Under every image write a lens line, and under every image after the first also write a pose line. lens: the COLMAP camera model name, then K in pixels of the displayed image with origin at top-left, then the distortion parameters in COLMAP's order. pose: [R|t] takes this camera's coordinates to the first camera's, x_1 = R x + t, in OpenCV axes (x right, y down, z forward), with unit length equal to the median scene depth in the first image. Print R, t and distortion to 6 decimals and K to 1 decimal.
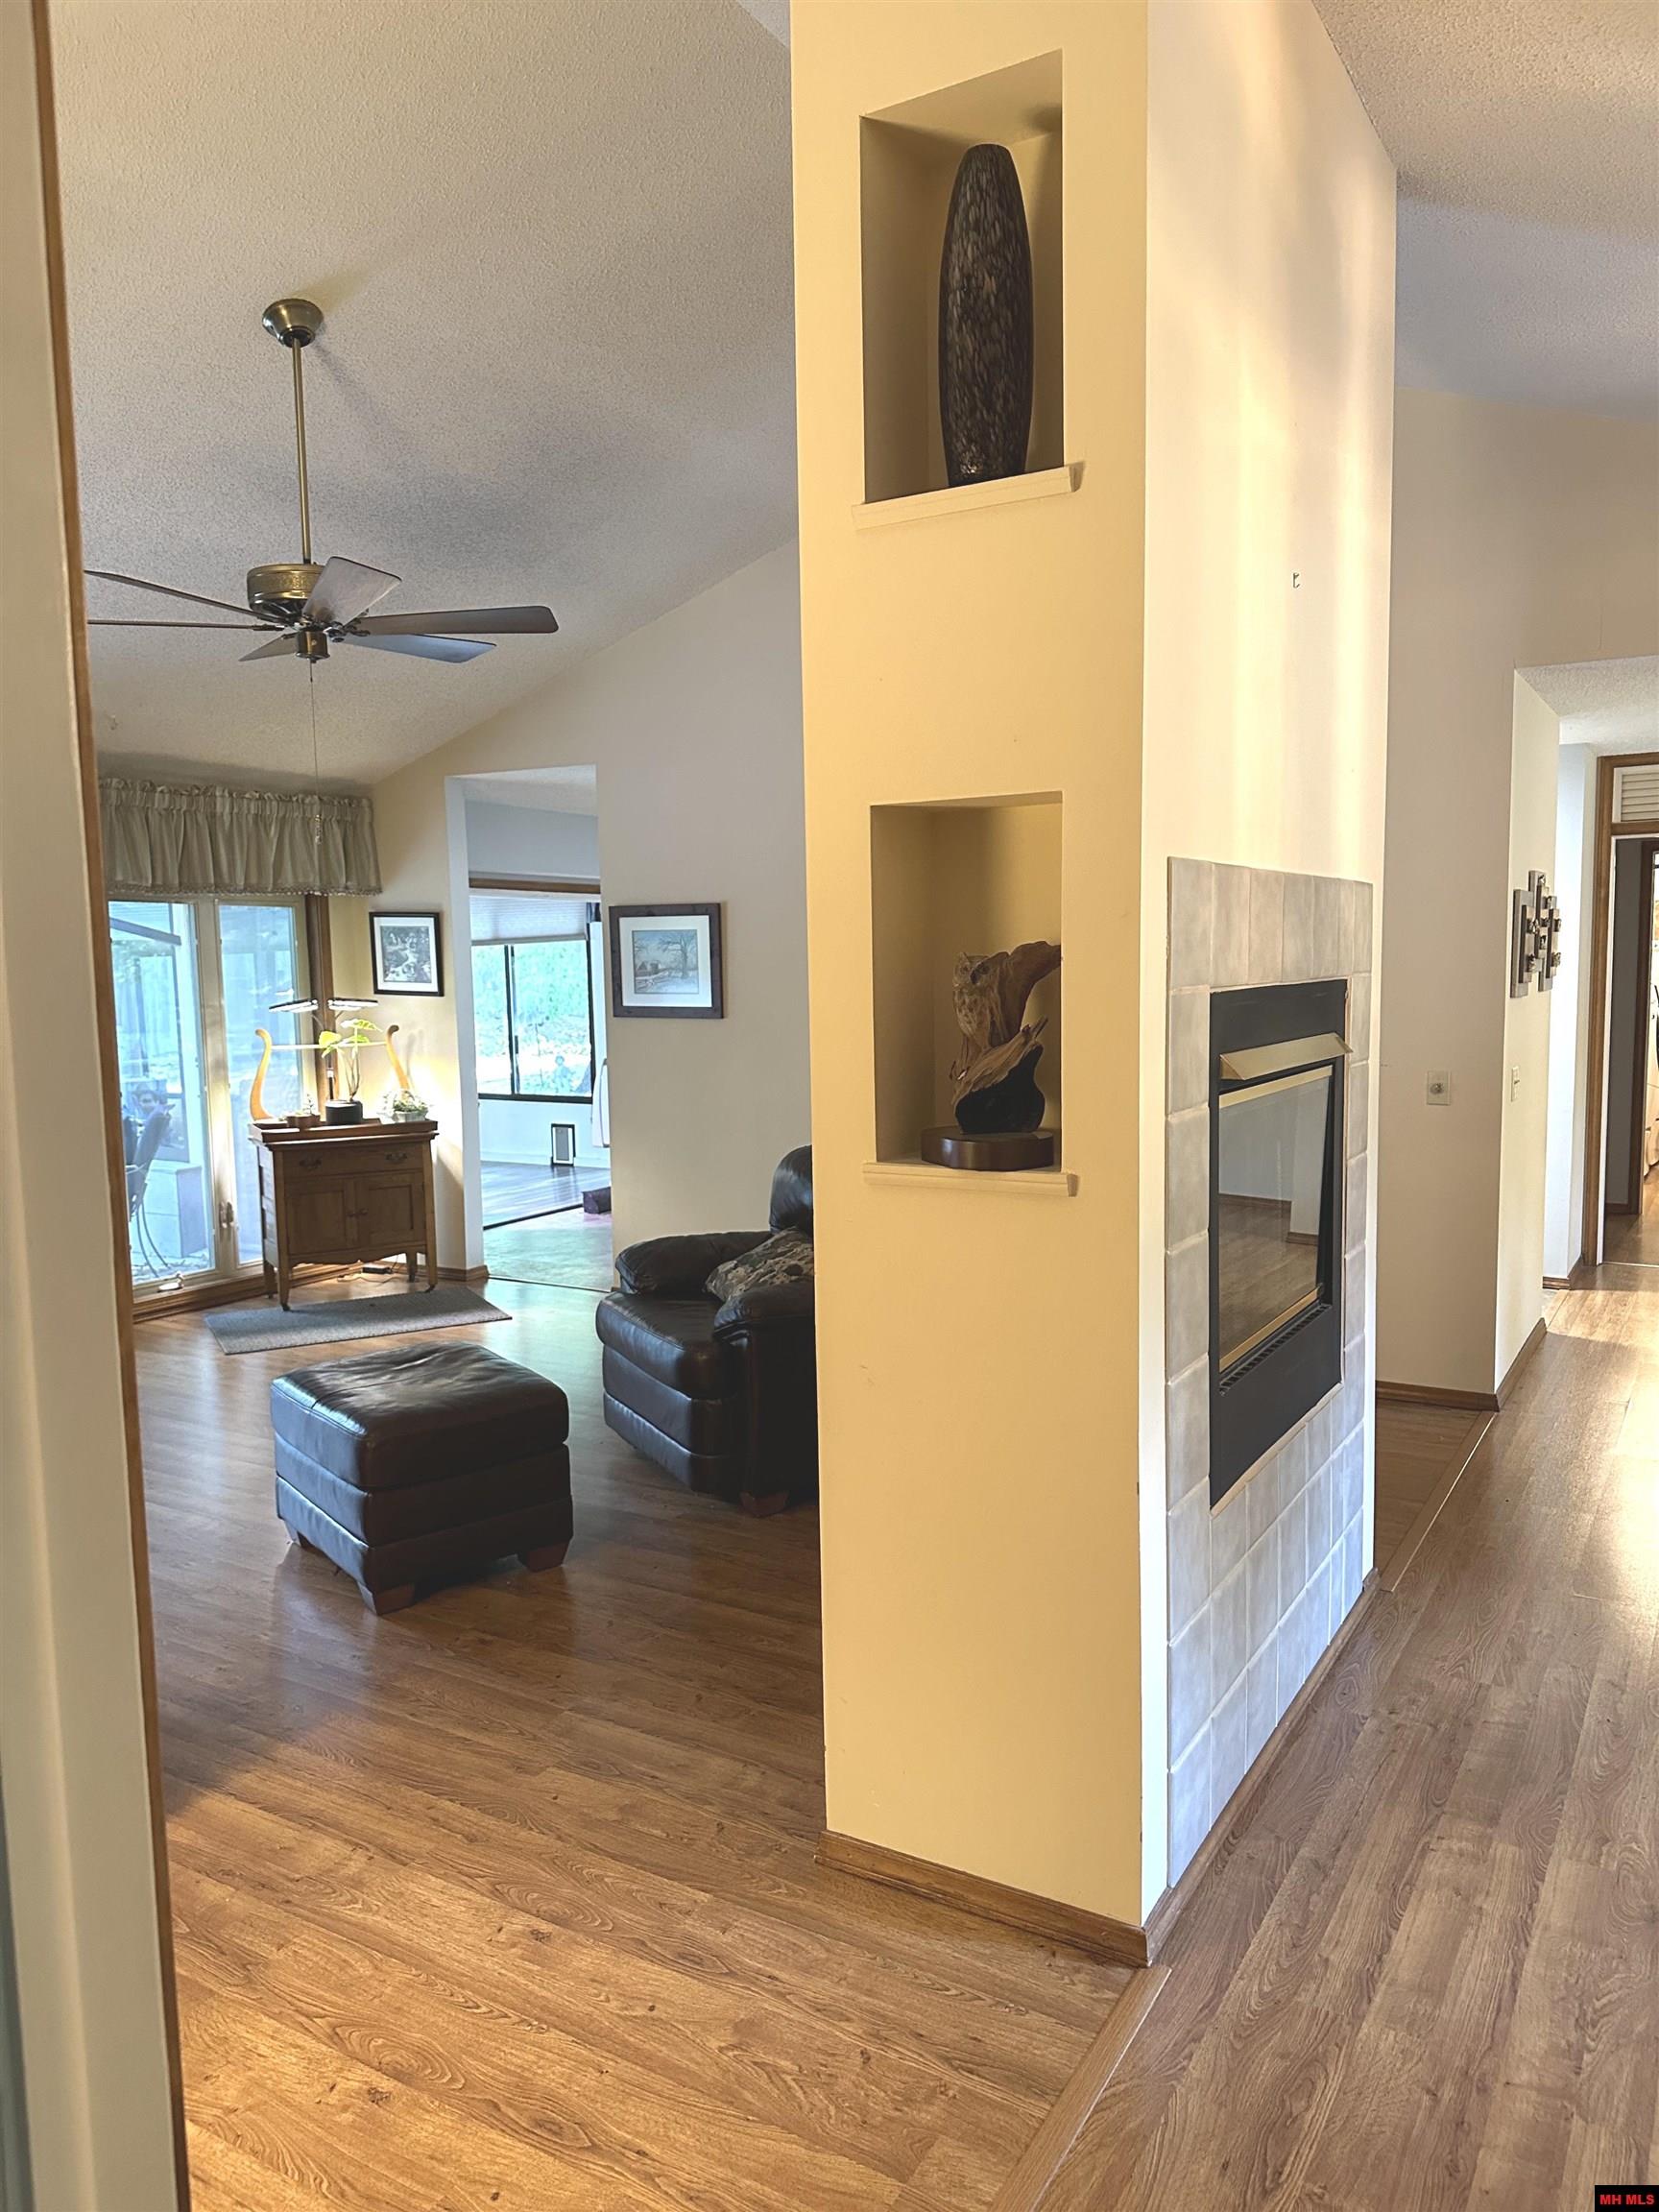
lens RADIAL K [[1557.7, 0, 840.9], [0, 1557.7, 1116.9], [0, 0, 1]] dist [-0.004059, -0.007379]
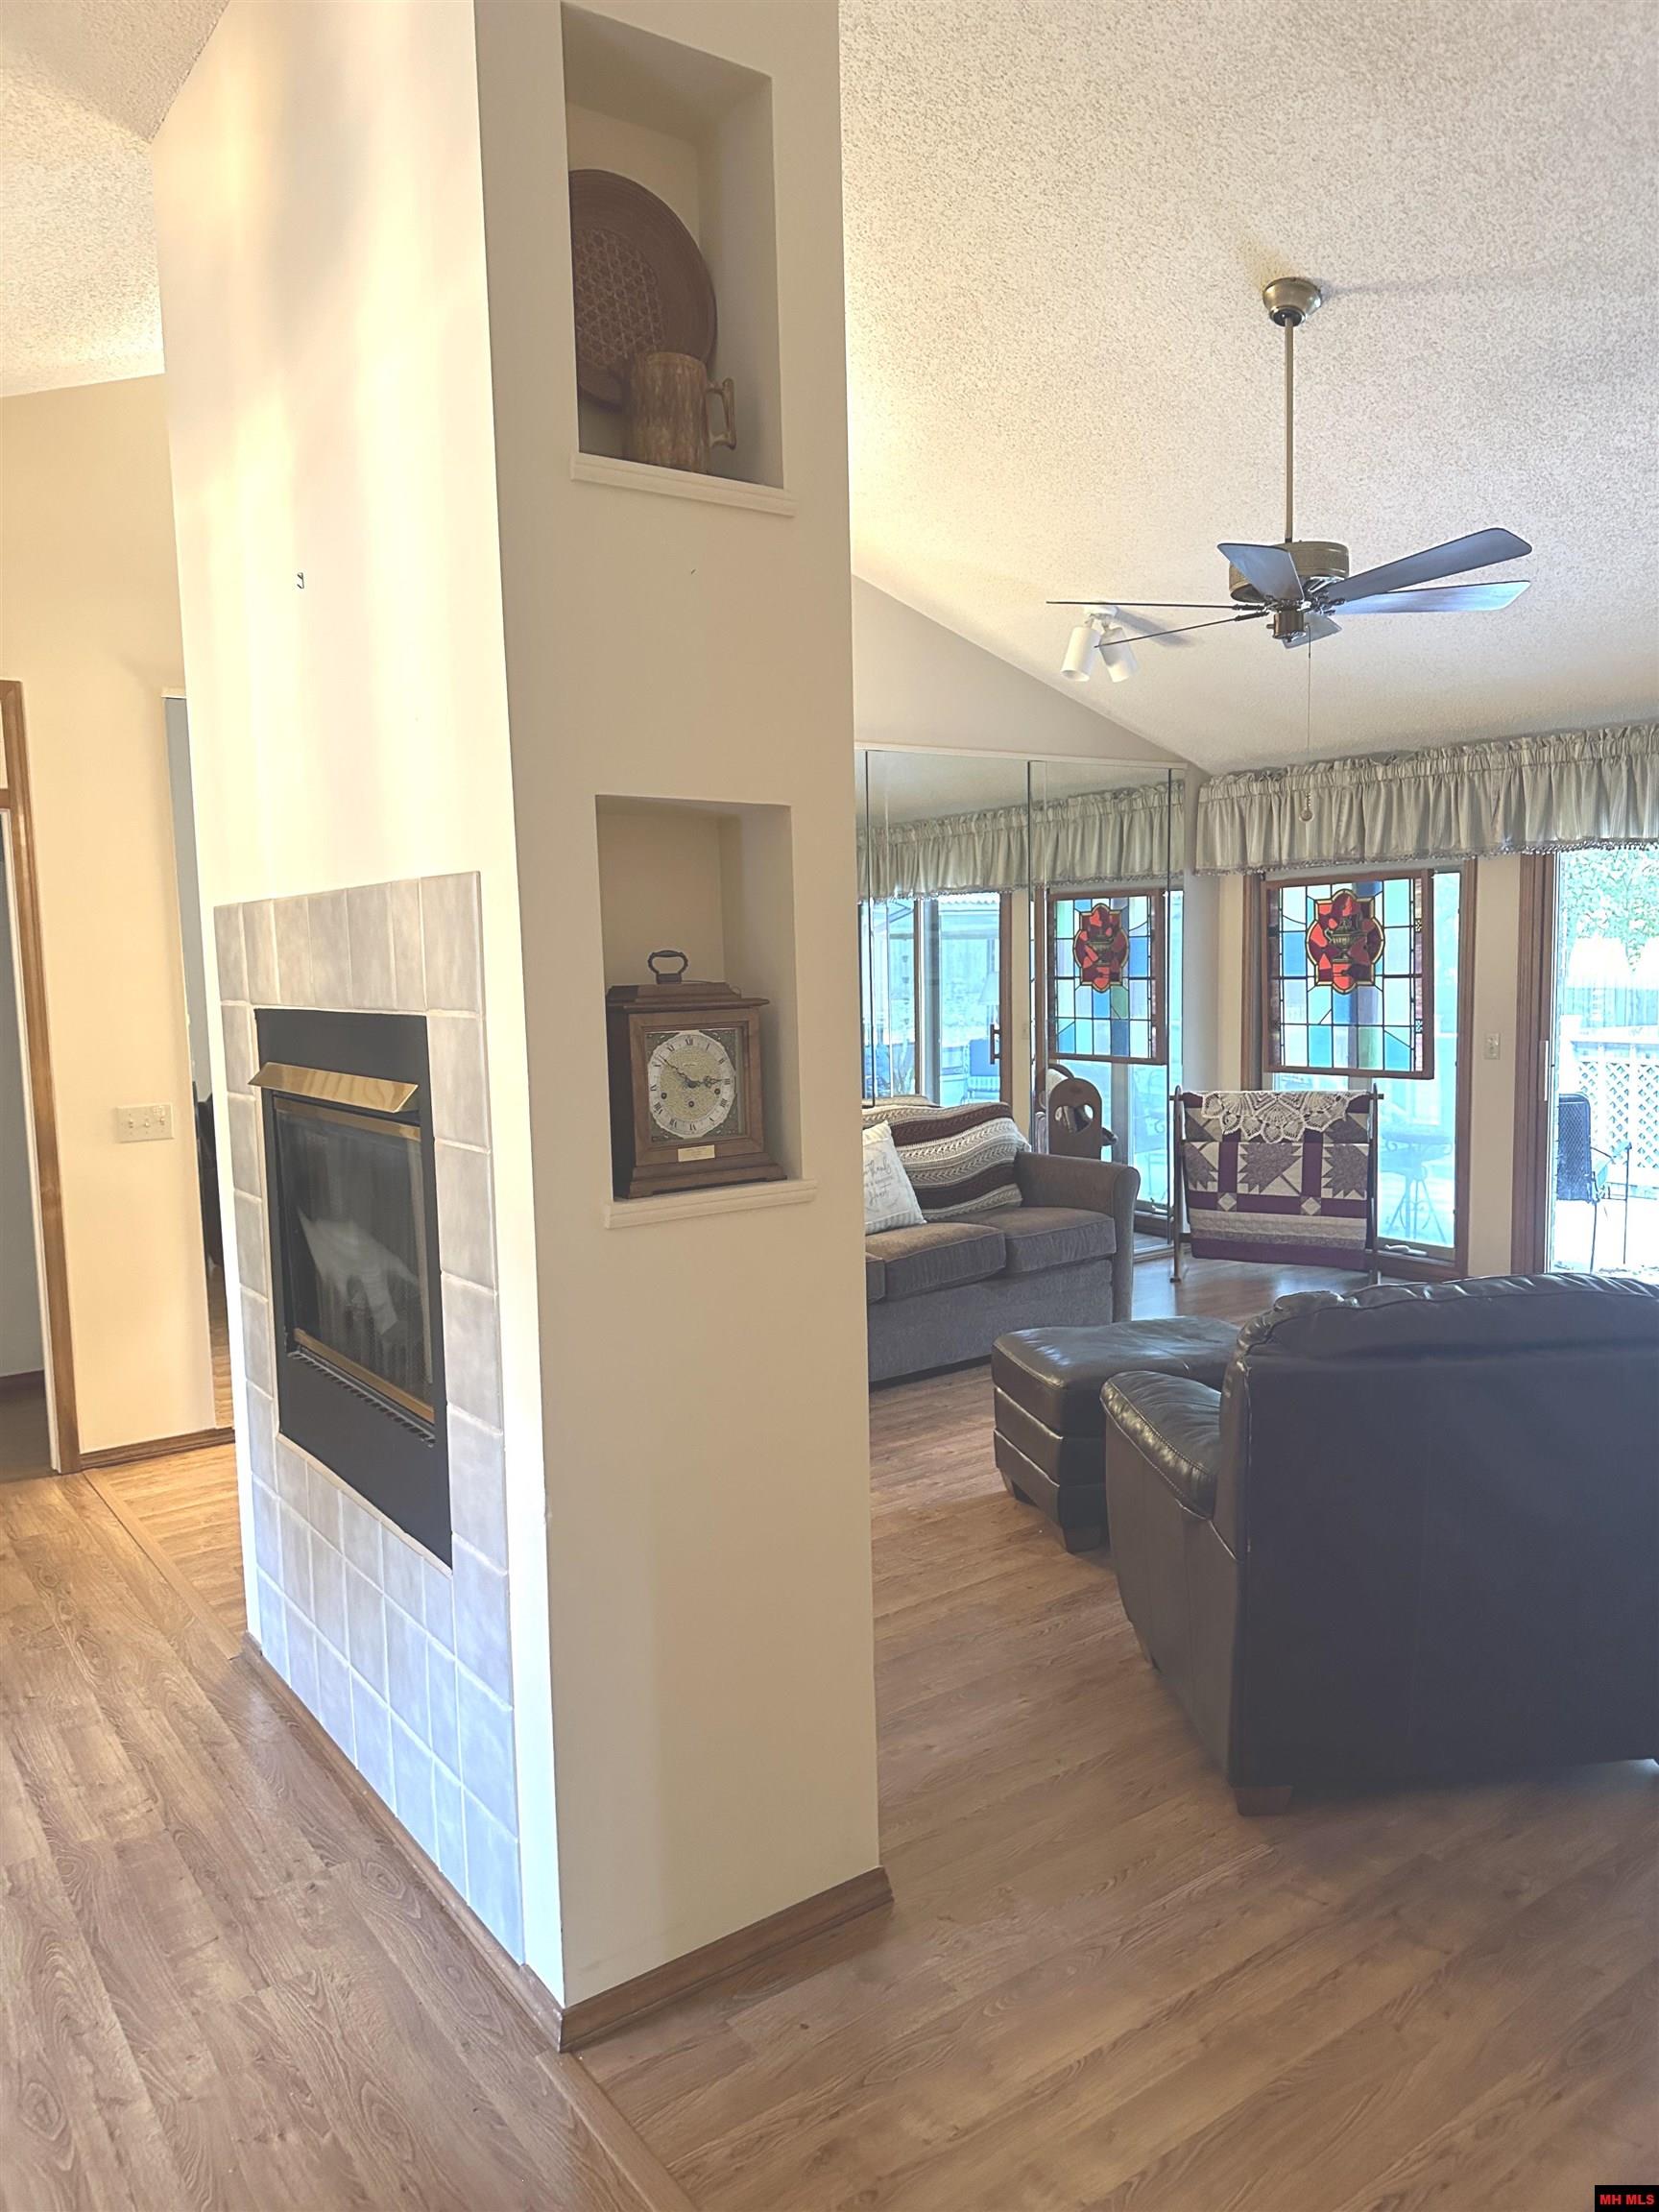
lens RADIAL K [[1557.7, 0, 836.6], [0, 1557.7, 1102.5], [0, 0, 1]] dist [-0.004059, -0.007379]
pose [[-0.393478, 0.123086, -0.911057, 1.127307], [-0.060819, 0.985341, 0.159389, -0.218358], [0.917320, 0.118125, -0.380224, 1.804173]]
